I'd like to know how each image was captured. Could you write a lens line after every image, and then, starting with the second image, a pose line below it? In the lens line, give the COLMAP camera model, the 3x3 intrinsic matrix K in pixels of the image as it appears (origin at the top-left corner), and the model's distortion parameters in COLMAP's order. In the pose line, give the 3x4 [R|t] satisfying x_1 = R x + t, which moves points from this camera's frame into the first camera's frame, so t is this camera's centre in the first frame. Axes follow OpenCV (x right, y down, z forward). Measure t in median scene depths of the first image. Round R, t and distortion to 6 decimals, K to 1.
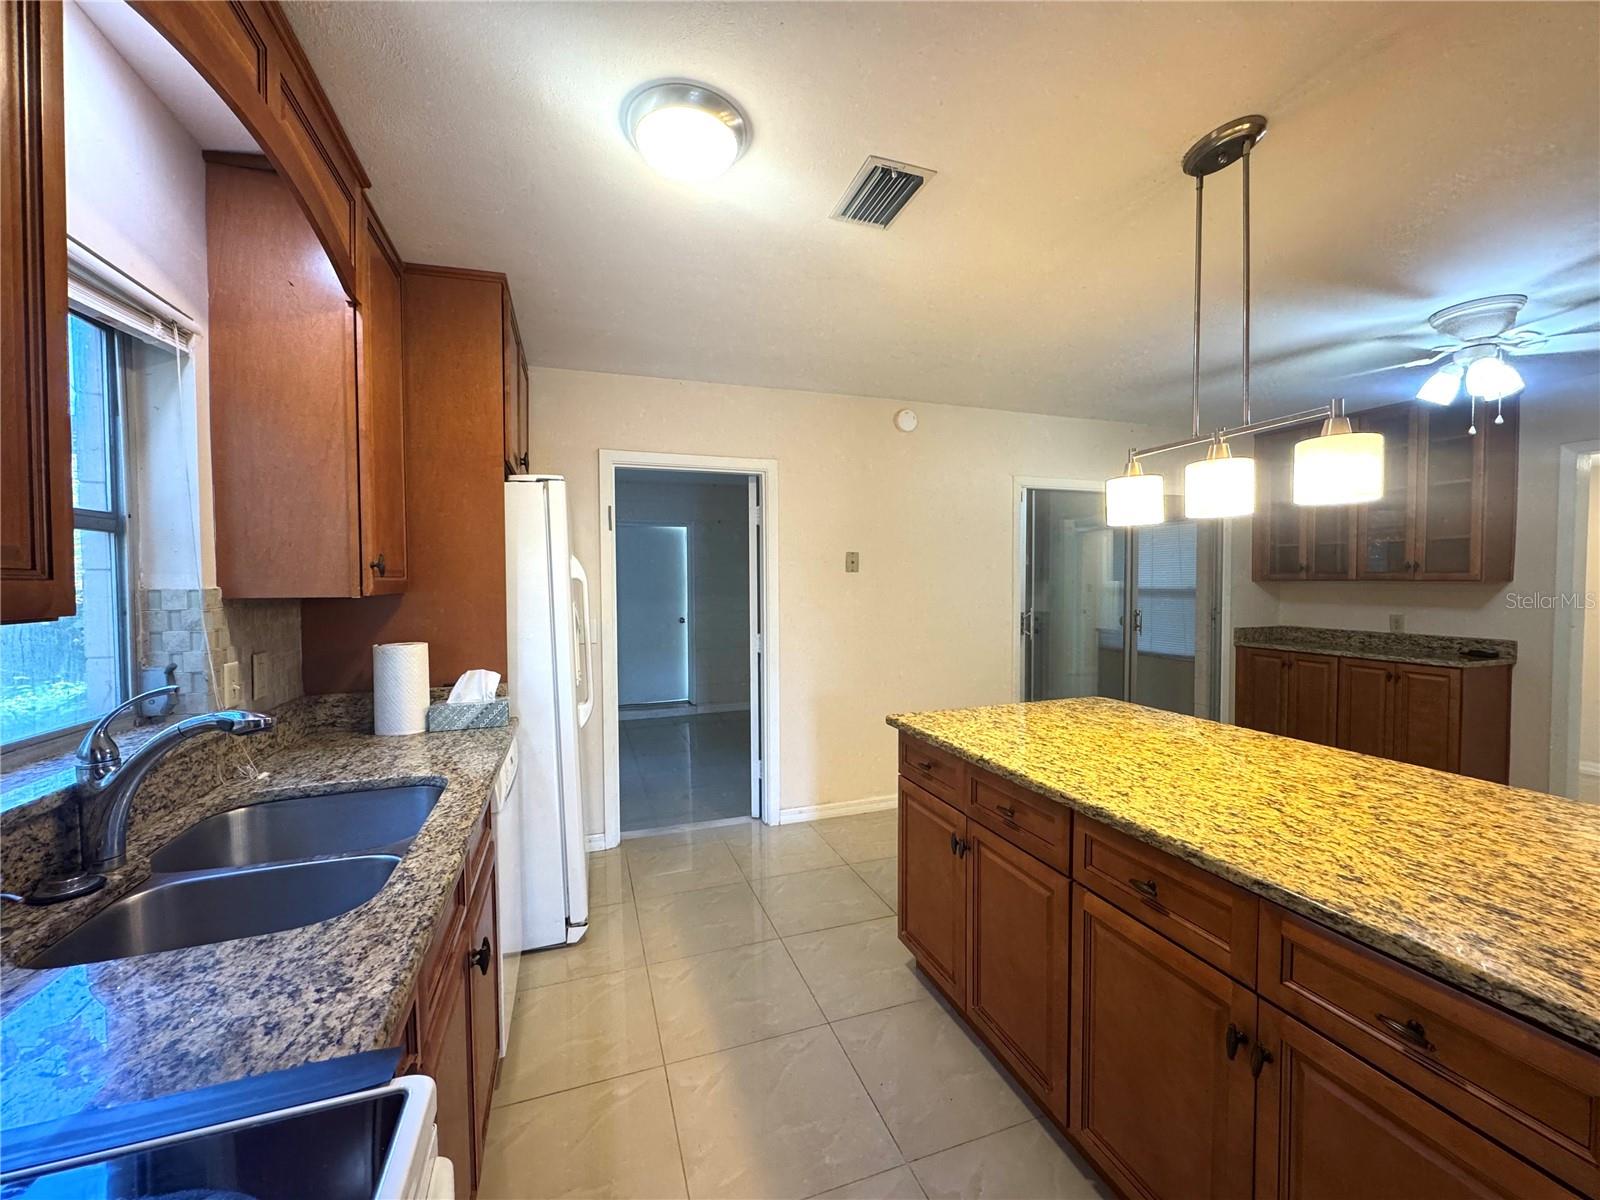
lens RADIAL K [[637.0, 0, 799.9], [0, 637.0, 594.7], [0, 0, 1]] dist [-0.003364, 0.000160]
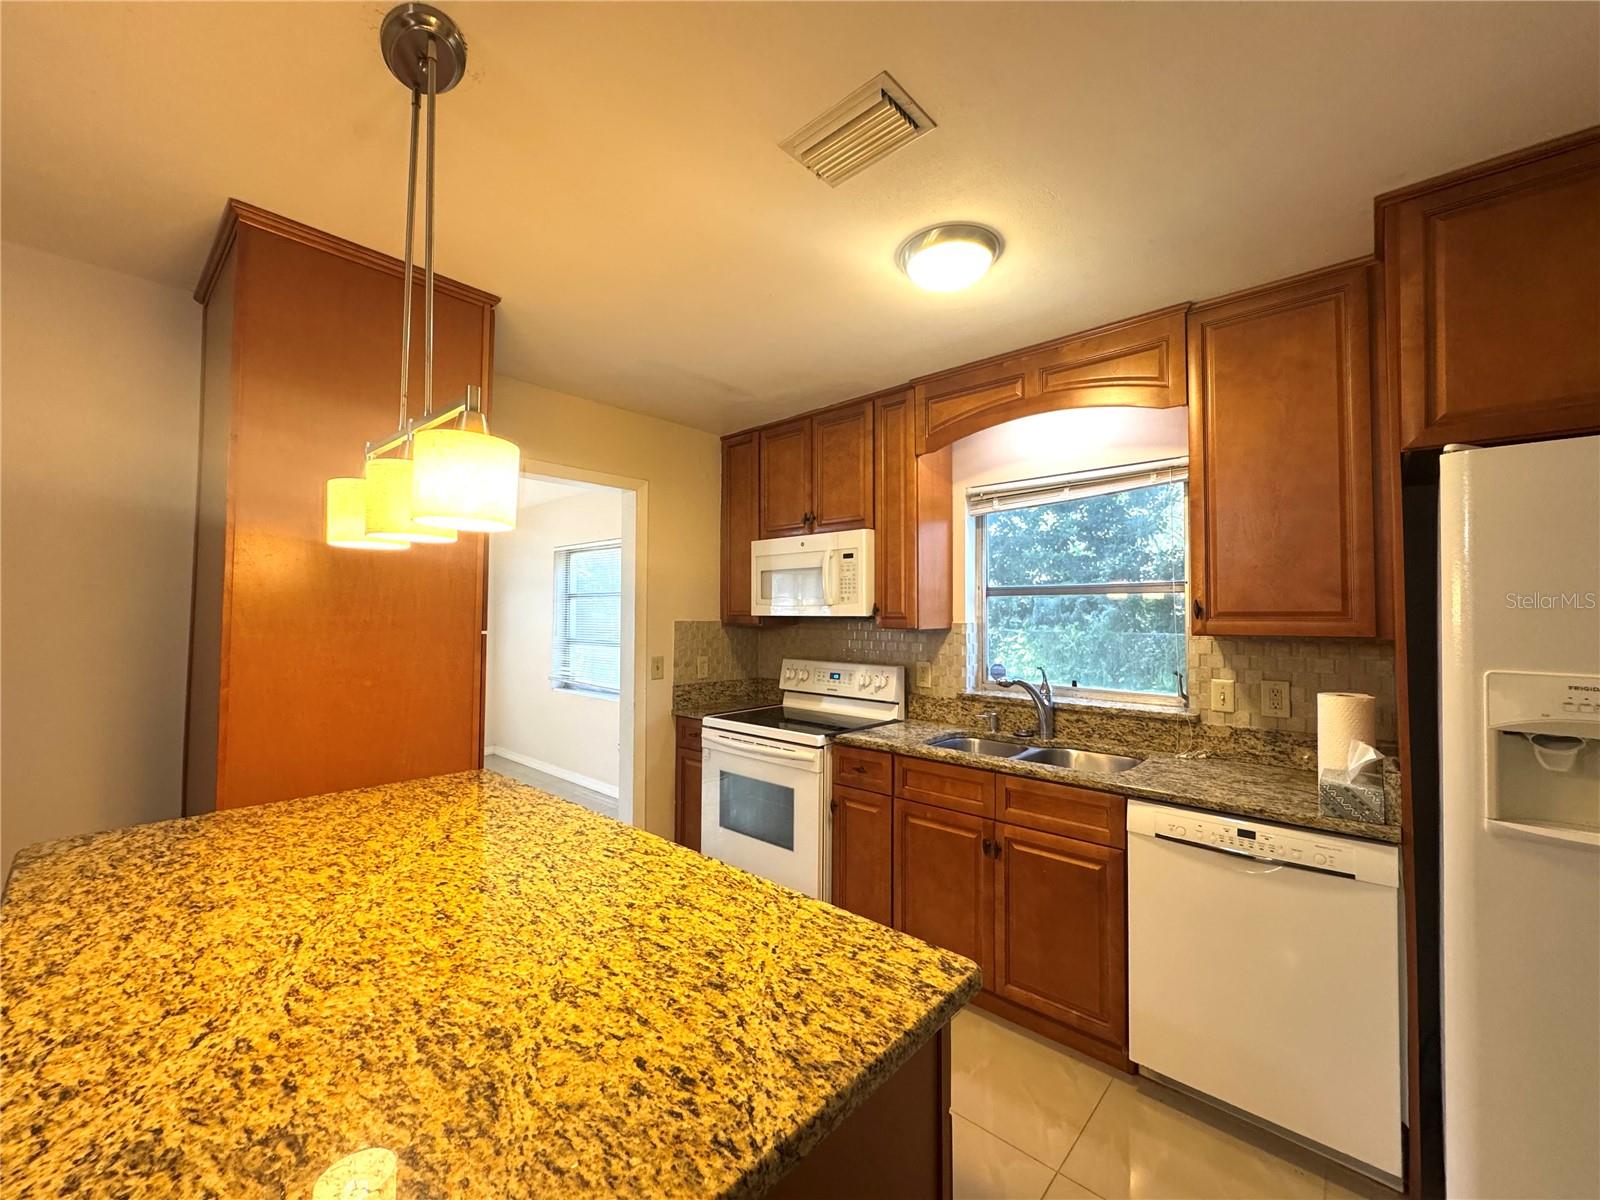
lens RADIAL K [[637.0, 0, 800.1], [0, 637.0, 598.1], [0, 0, 1]] dist [-0.003364, 0.000160]
pose [[-0.879824, -0.011678, -0.475157, 0.666458], [-0.011529, 0.999928, -0.003229, -0.064959], [0.475161, 0.002637, -0.879895, 2.008091]]
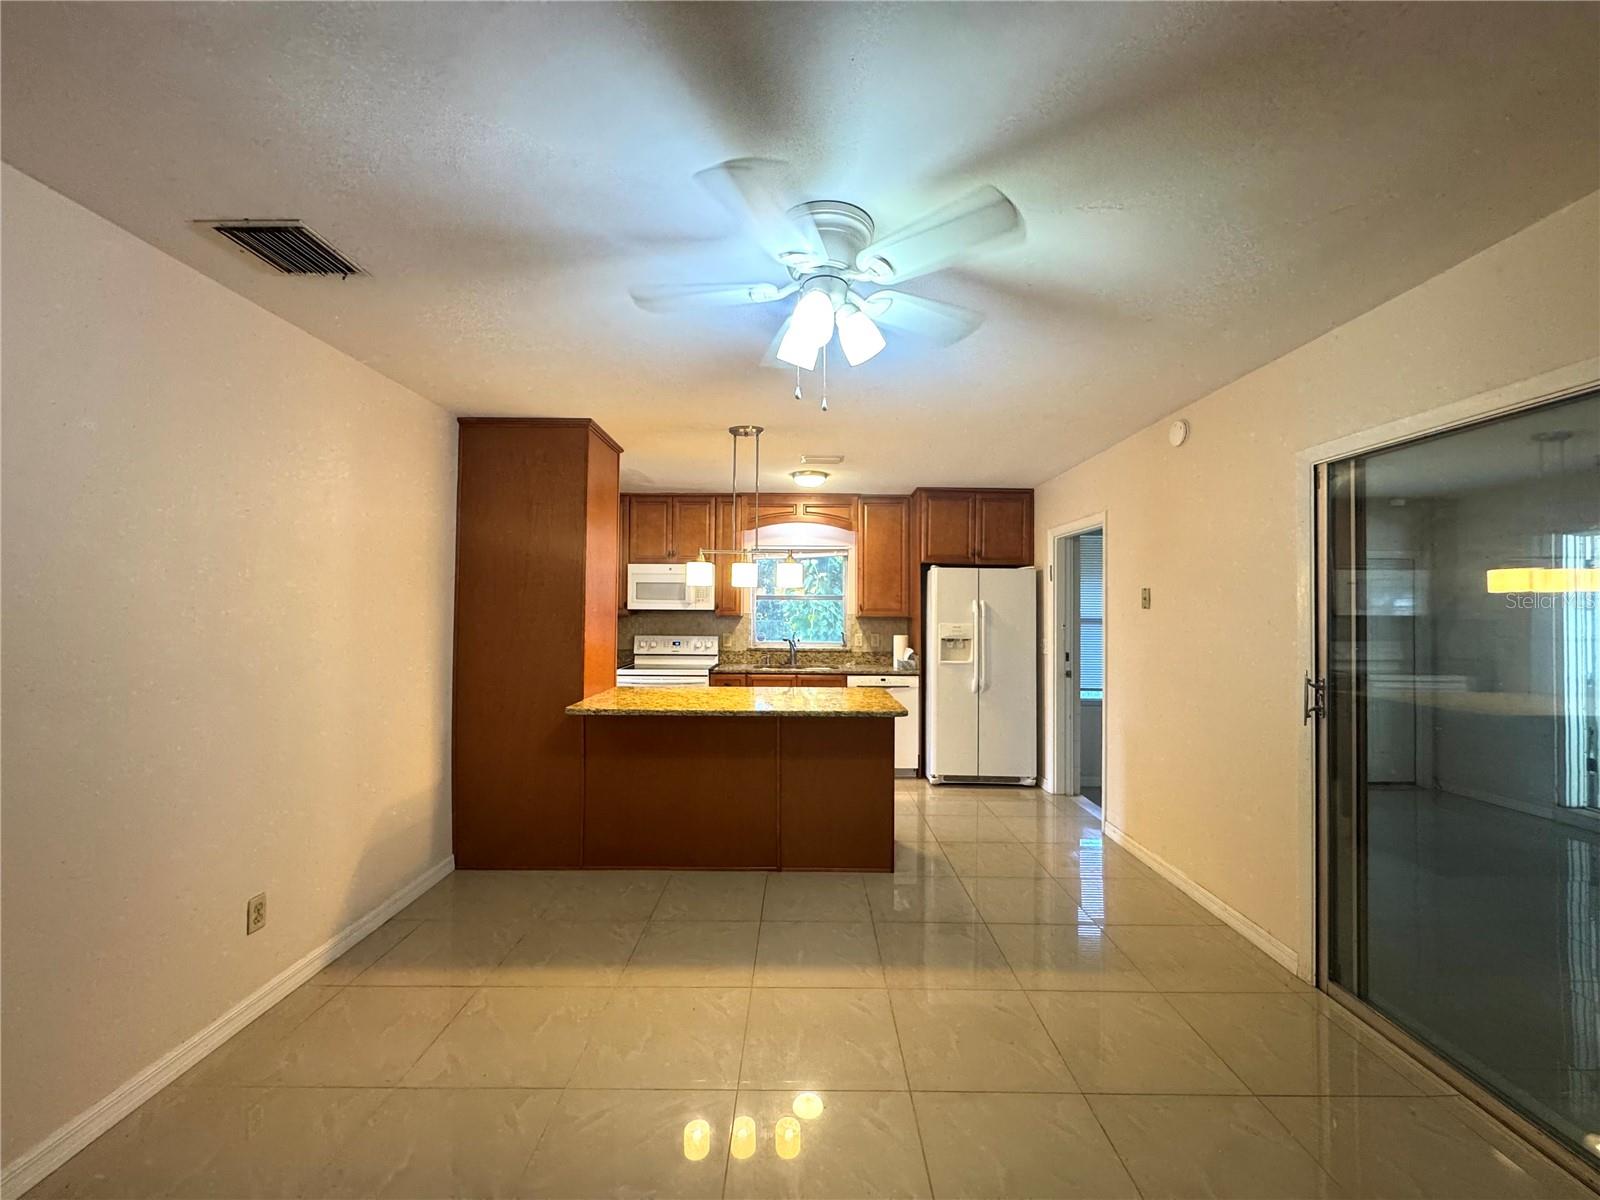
lens RADIAL K [[637.0, 0, 802.6], [0, 637.0, 595.7], [0, 0, 1]] dist [-0.003364, 0.000160]
pose [[-0.328894, -0.016061, -0.944230, 2.999642], [-0.027697, 0.999589, -0.007355, -0.087607], [0.943960, 0.023733, -0.329204, 2.126099]]
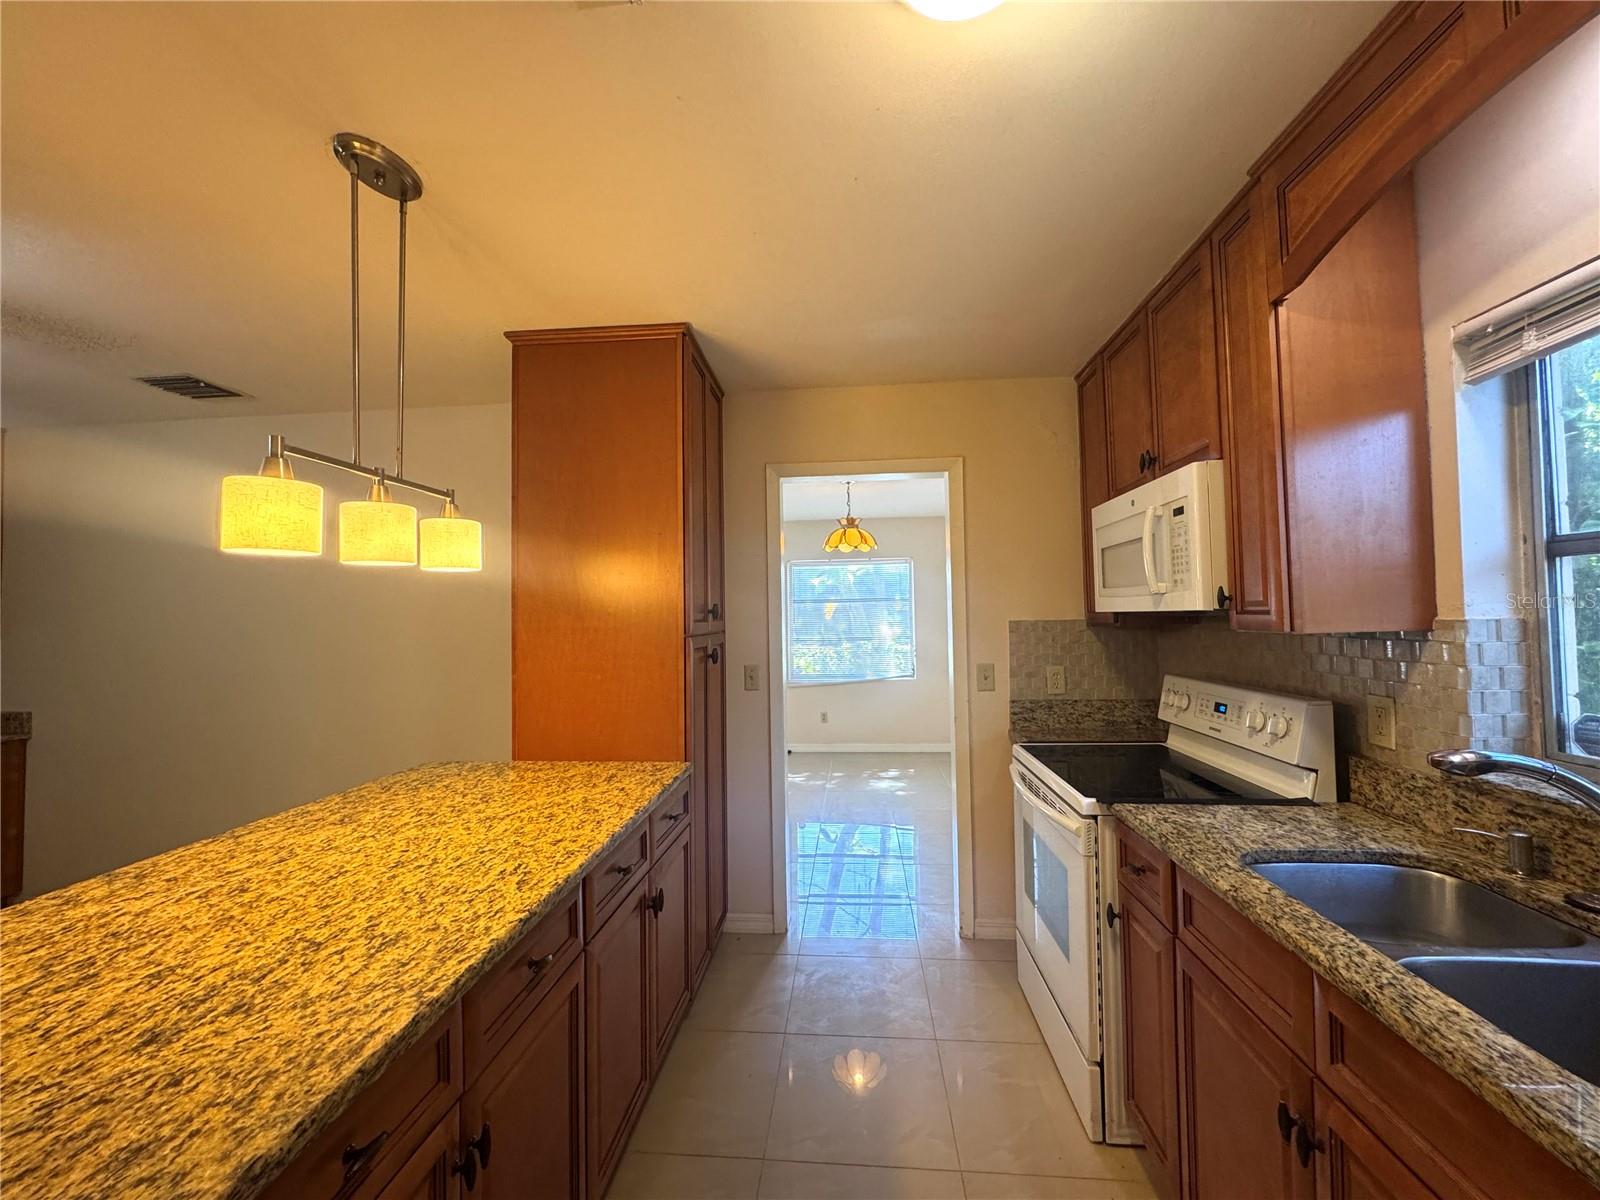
lens RADIAL K [[637.0, 0, 800.9], [0, 637.0, 598.0], [0, 0, 1]] dist [-0.003364, 0.000160]
pose [[-0.911388, 0.033853, 0.410154, -0.270014], [0.032862, 0.999415, -0.009467, -0.052934], [-0.410234, 0.004850, -0.911967, 1.713008]]
